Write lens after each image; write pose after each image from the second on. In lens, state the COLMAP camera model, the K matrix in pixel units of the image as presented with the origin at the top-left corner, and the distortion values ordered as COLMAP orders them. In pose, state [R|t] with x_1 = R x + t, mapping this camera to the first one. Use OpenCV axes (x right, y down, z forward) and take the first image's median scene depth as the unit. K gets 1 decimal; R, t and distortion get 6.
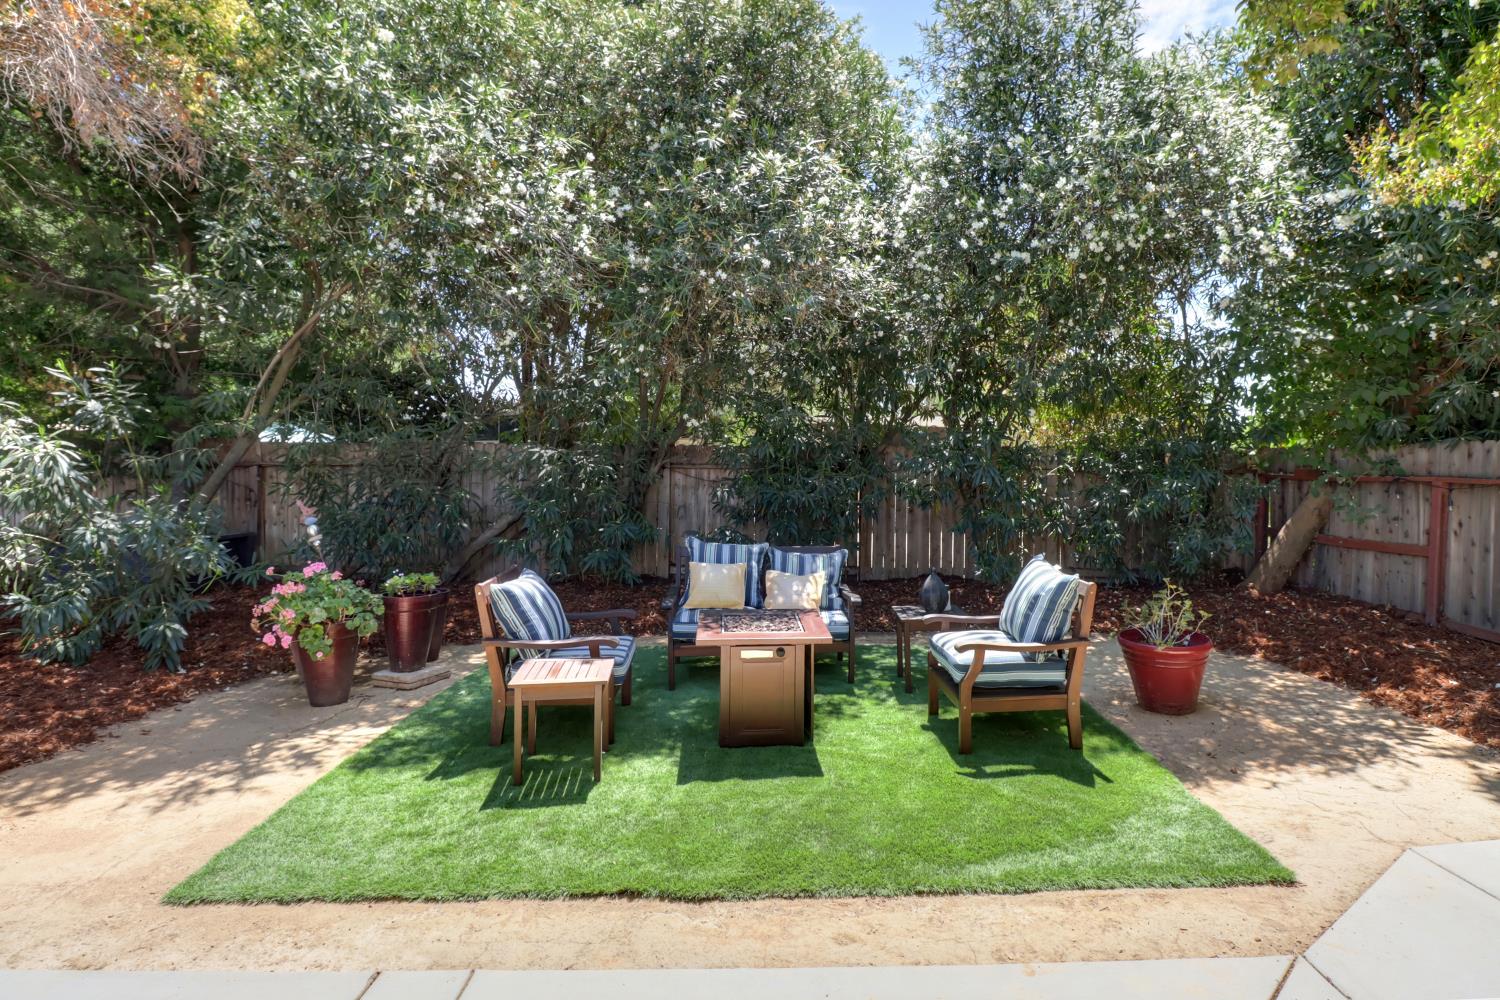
lens RADIAL K [[714.8, 0, 762.1], [0, 714.8, 493.3], [0, 0, 1]] dist [0.021058, -0.018195]
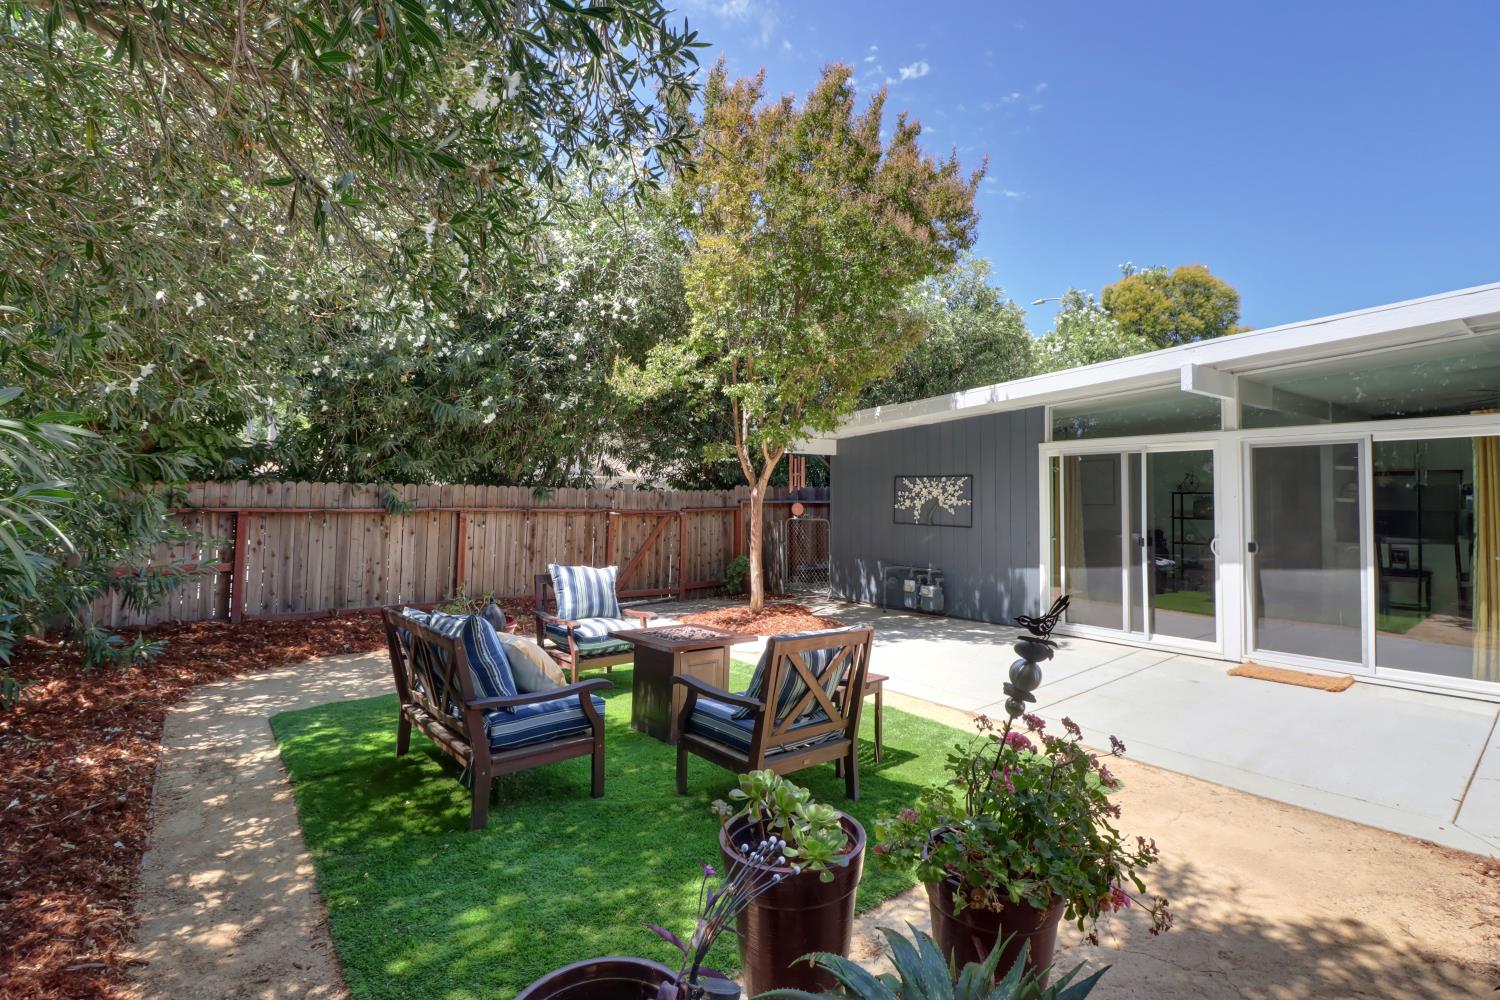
lens RADIAL K [[689.0, 0, 745.5], [0, 689.0, 483.0], [0, 0, 1]] dist [0.022448, -0.015530]
pose [[-0.563703, 0.018881, 0.825762, -0.821203], [0.019810, 0.999760, -0.009336, -0.050368], [-0.825740, 0.011096, -0.563941, 1.282898]]
